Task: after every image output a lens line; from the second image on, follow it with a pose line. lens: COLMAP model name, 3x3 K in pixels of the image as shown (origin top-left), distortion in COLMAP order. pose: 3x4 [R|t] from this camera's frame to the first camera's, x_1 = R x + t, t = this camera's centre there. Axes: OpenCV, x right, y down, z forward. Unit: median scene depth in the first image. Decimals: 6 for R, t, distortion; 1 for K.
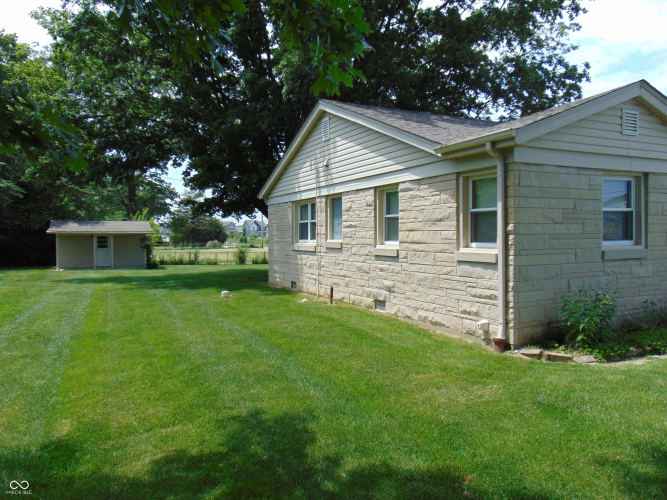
lens RADIAL K [[498.9, 0, 332.6], [0, 498.9, 250.0], [0, 0, 1]] dist [-0.000439, 0.002340]
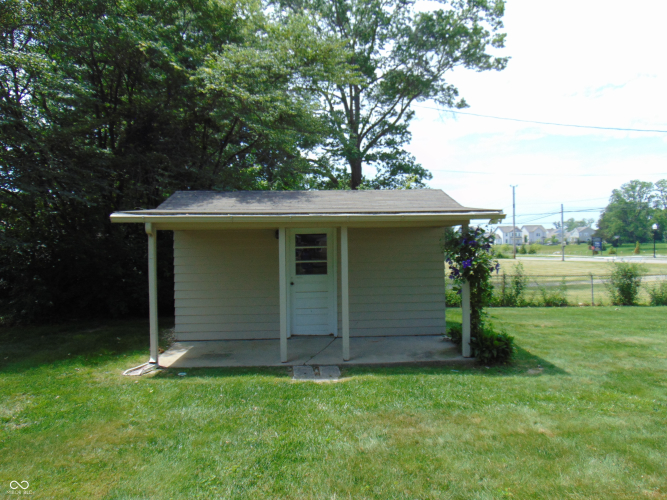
lens RADIAL K [[498.9, 0, 333.3], [0, 498.9, 250.3], [0, 0, 1]] dist [-0.000439, 0.002340]
pose [[0.921975, -0.016373, -0.386903, -0.338073], [0.009543, 0.999763, -0.019568, -0.011803], [0.387132, 0.014349, 0.921913, 0.740201]]
